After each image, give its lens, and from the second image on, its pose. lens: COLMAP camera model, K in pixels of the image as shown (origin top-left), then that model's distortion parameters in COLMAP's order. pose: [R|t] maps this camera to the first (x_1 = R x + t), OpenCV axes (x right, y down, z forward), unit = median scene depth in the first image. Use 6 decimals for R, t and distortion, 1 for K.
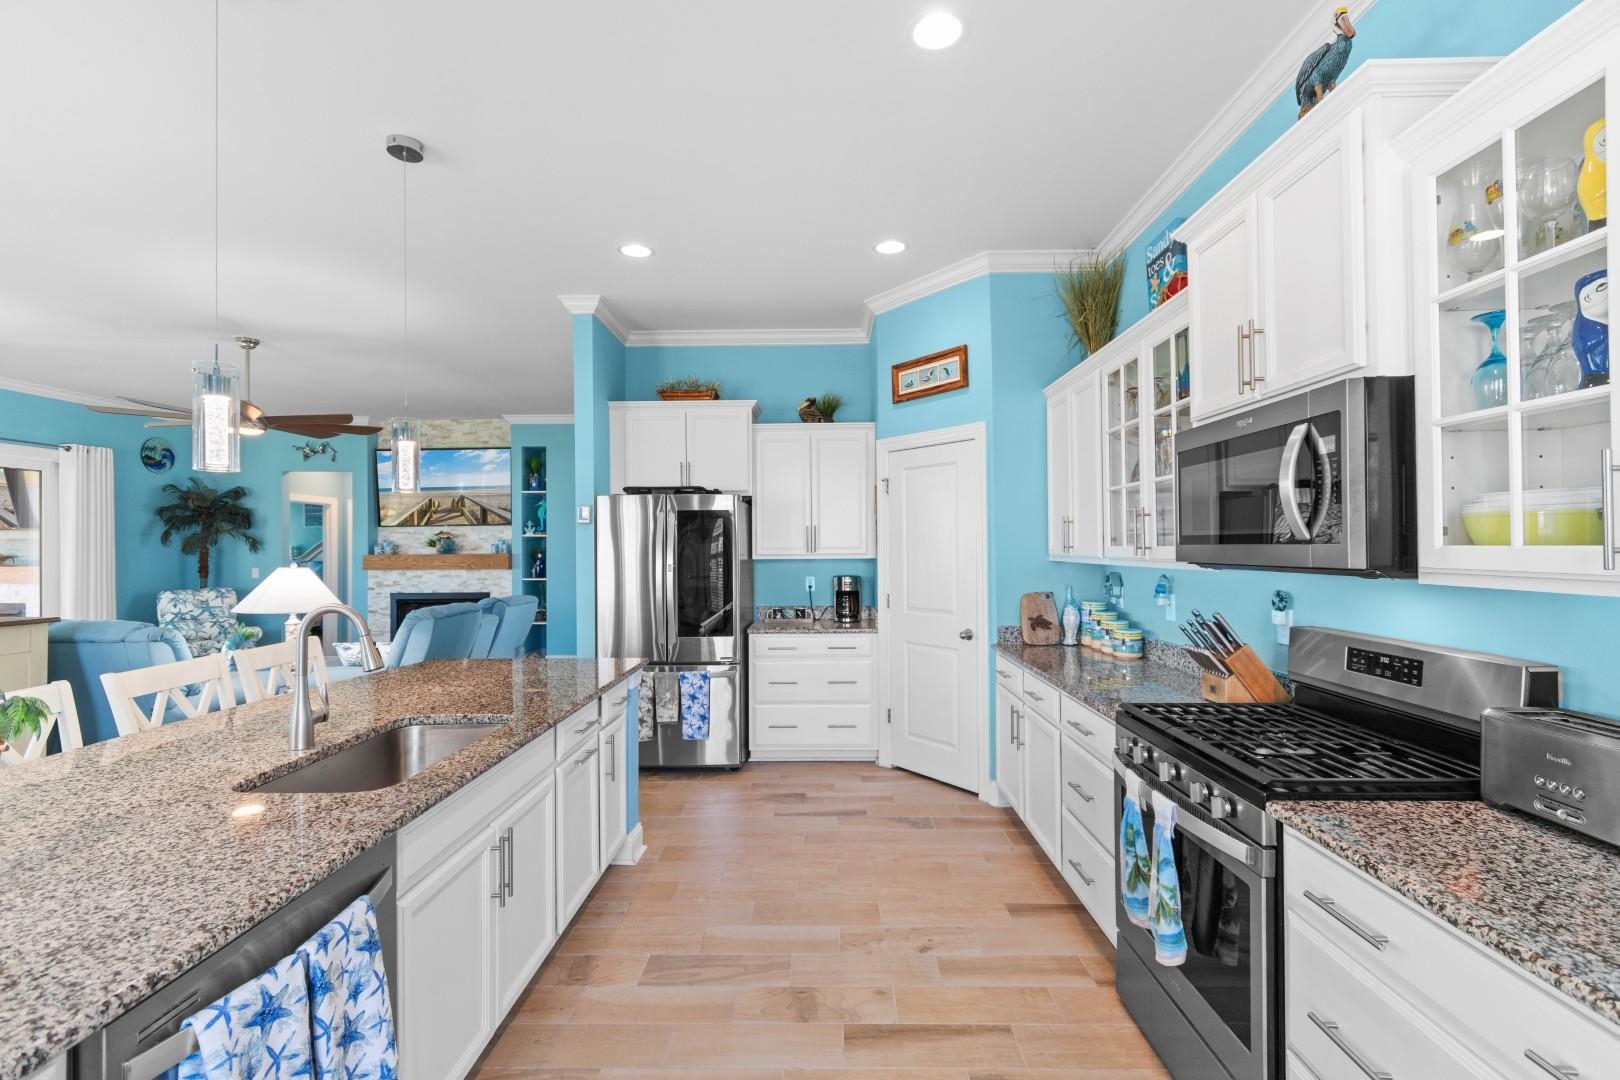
lens RADIAL K [[709.8, 0, 807.6], [0, 709.8, 538.0], [0, 0, 1]] dist [0.005219, -0.002294]
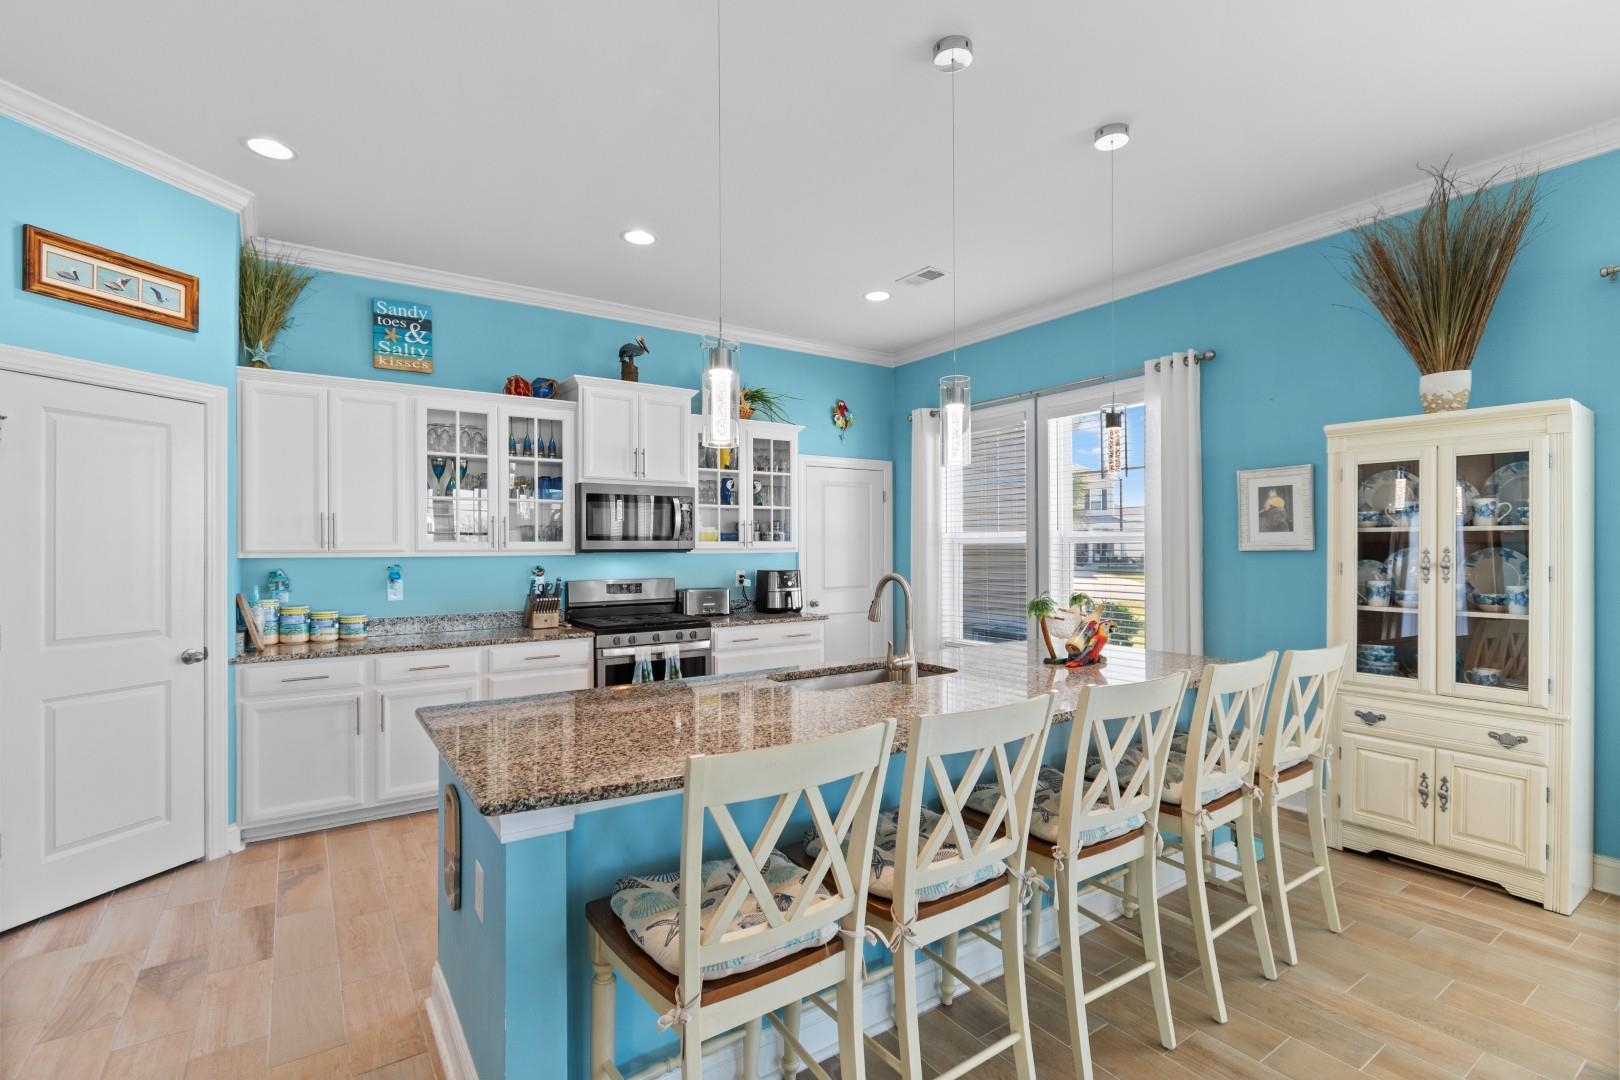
lens RADIAL K [[755.3, 0, 819.0], [0, 755.3, 542.7], [0, 0, 1]] dist [-0.002342, -0.002211]
pose [[-0.592585, 0.016321, 0.805342, -0.389598], [0.001939, 0.999821, -0.018835, 0.014300], [-0.805505, -0.009600, -0.592511, 0.442173]]
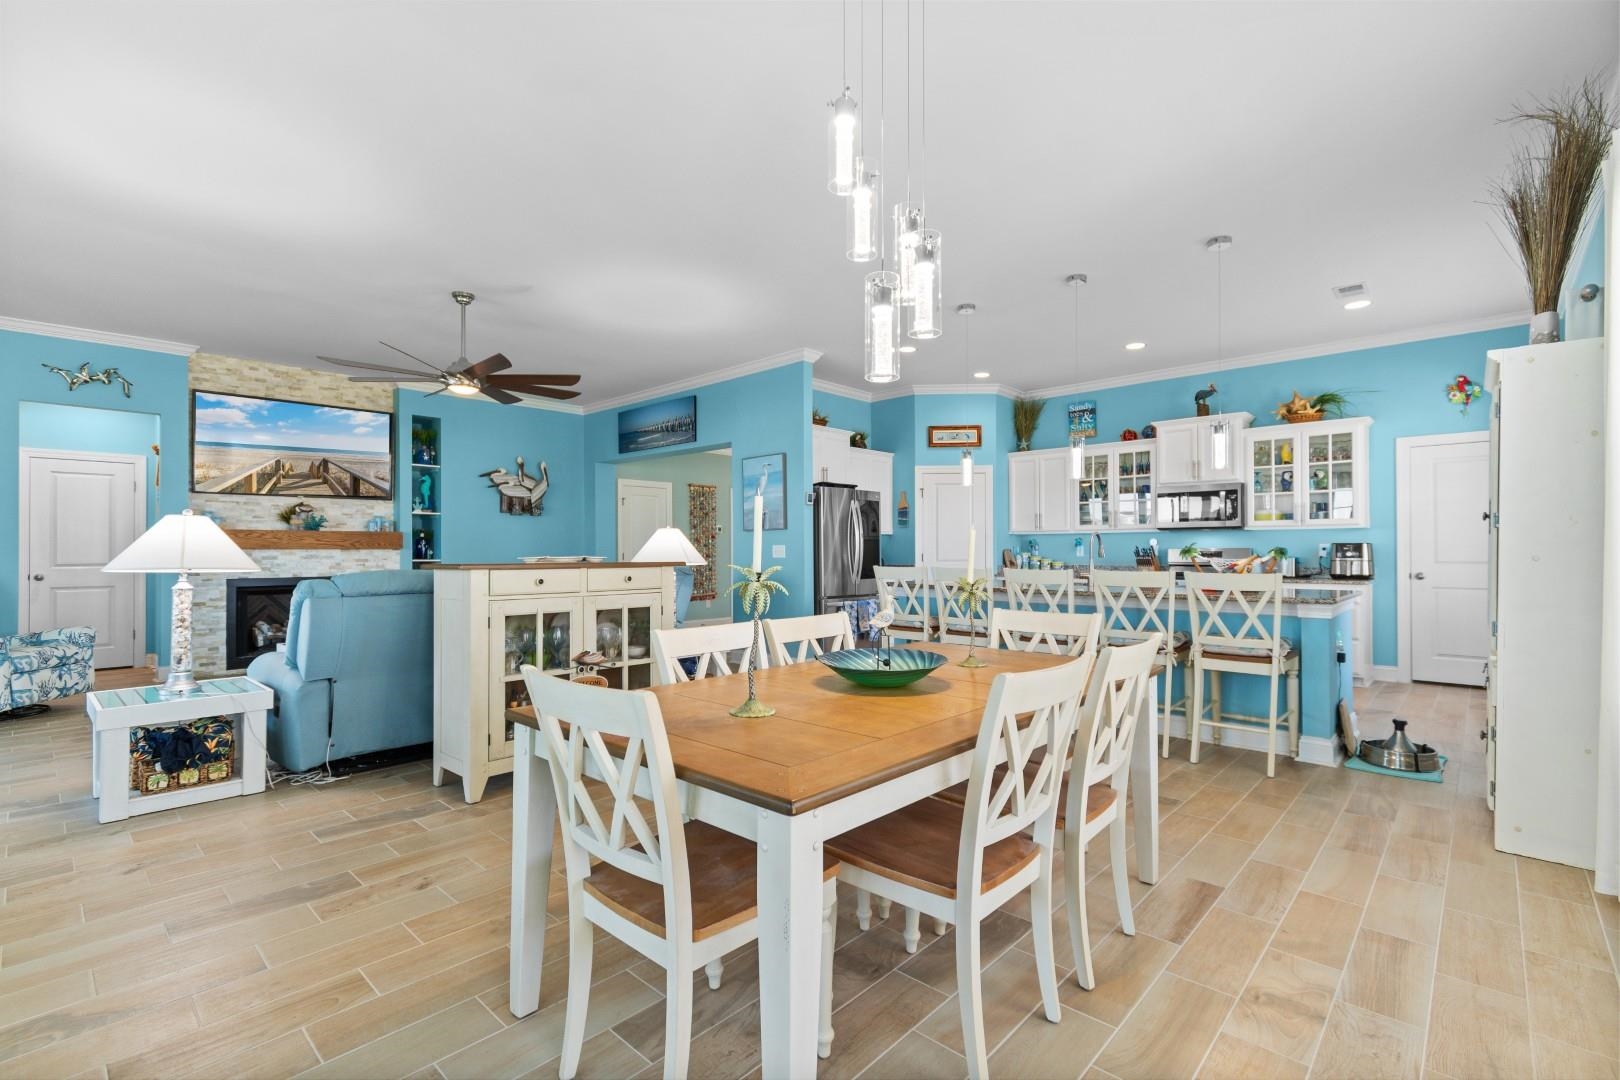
lens RADIAL K [[709.8, 0, 821.5], [0, 709.8, 549.9], [0, 0, 1]] dist [0.005219, -0.002294]
pose [[0.661119, 0.005086, 0.750264, -0.739400], [-0.011111, 0.999934, 0.003012, 0.036246], [-0.750198, -0.010327, 0.661132, 0.006567]]
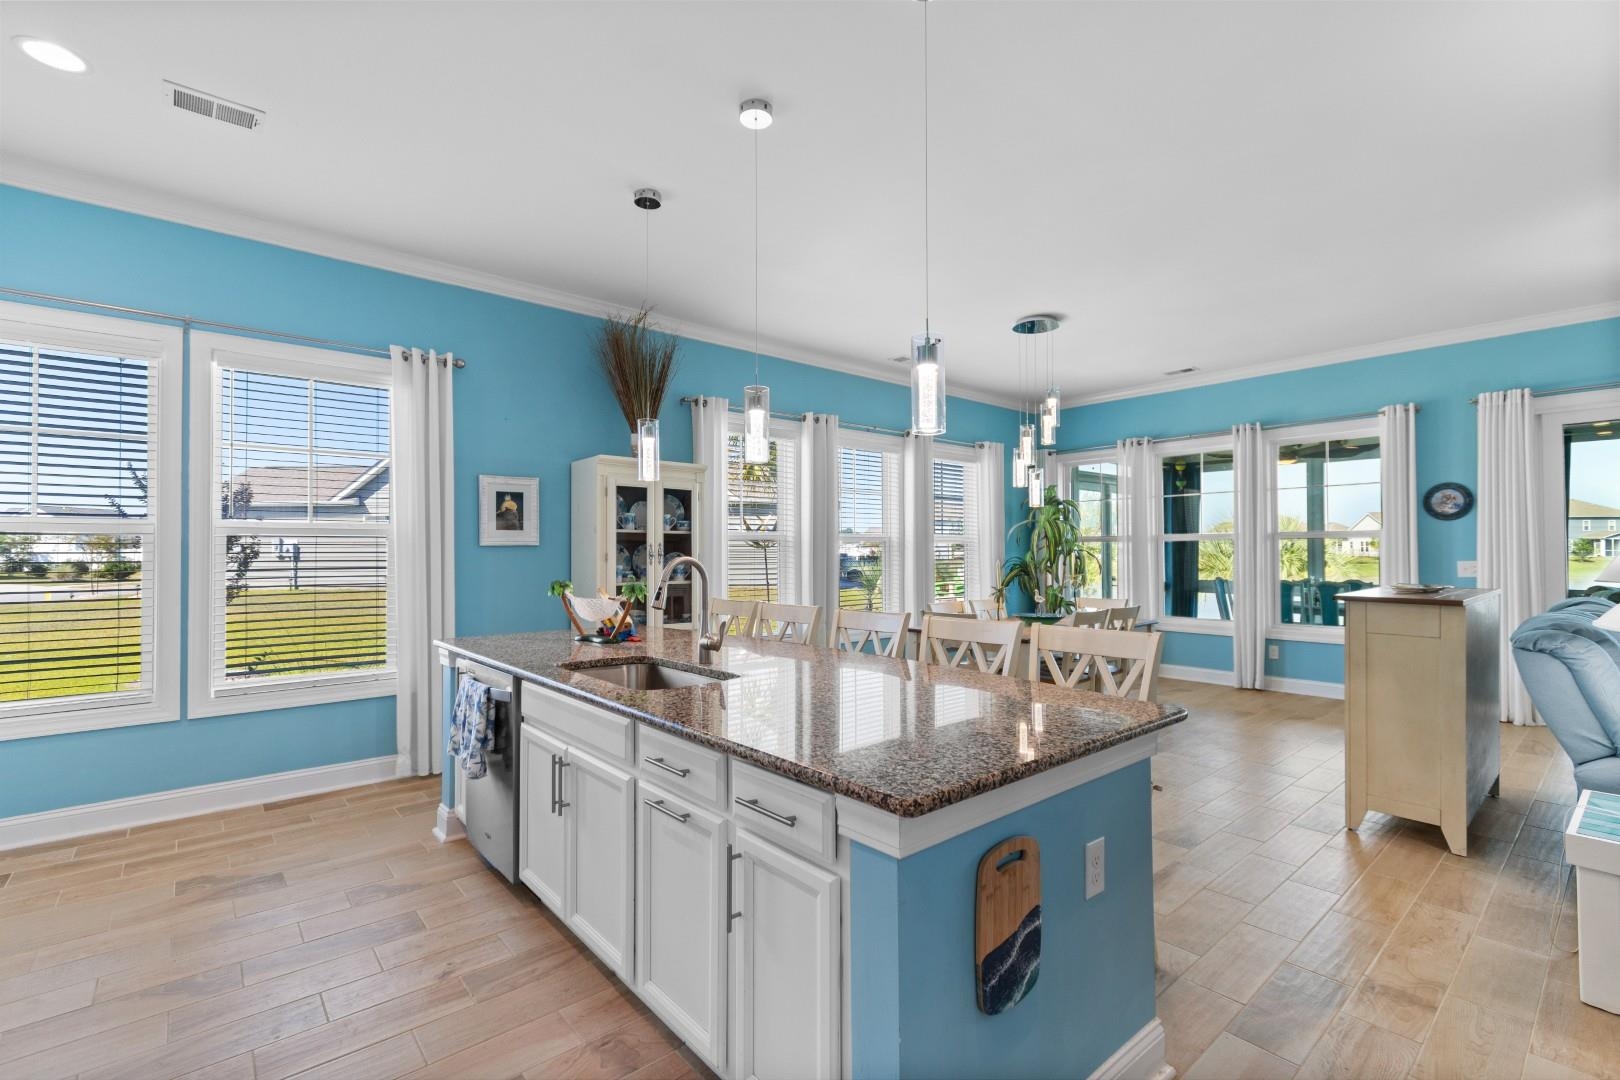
lens RADIAL K [[709.8, 0, 819.2], [0, 709.8, 545.3], [0, 0, 1]] dist [0.005219, -0.002294]
pose [[-0.735744, 0.001603, -0.677258, 0.010317], [0.019001, 0.999652, -0.018275, 0.025021], [0.676993, -0.026314, -0.735519, 0.484616]]
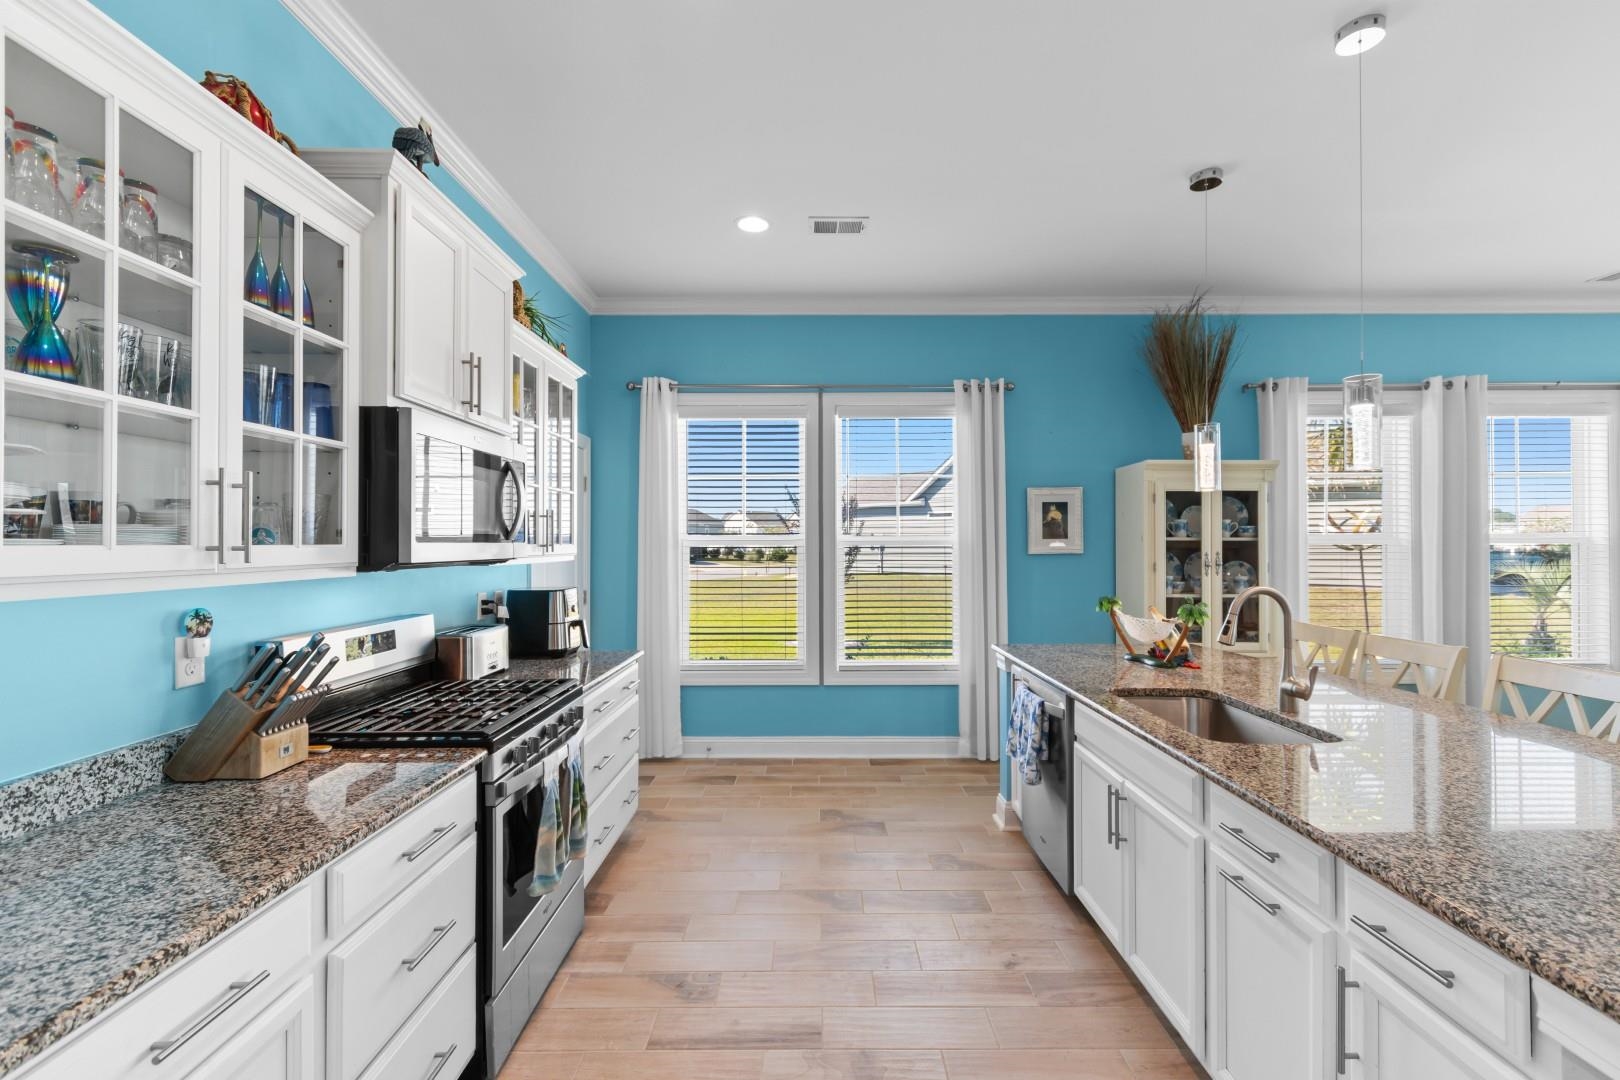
lens RADIAL K [[709.8, 0, 822.4], [0, 709.8, 535.7], [0, 0, 1]] dist [0.005219, -0.002294]
pose [[-0.999473, 0.011508, -0.030347, 0.017281], [0.012181, 0.999682, -0.022059, 0.006710], [0.030084, -0.022417, -0.999296, 0.480306]]
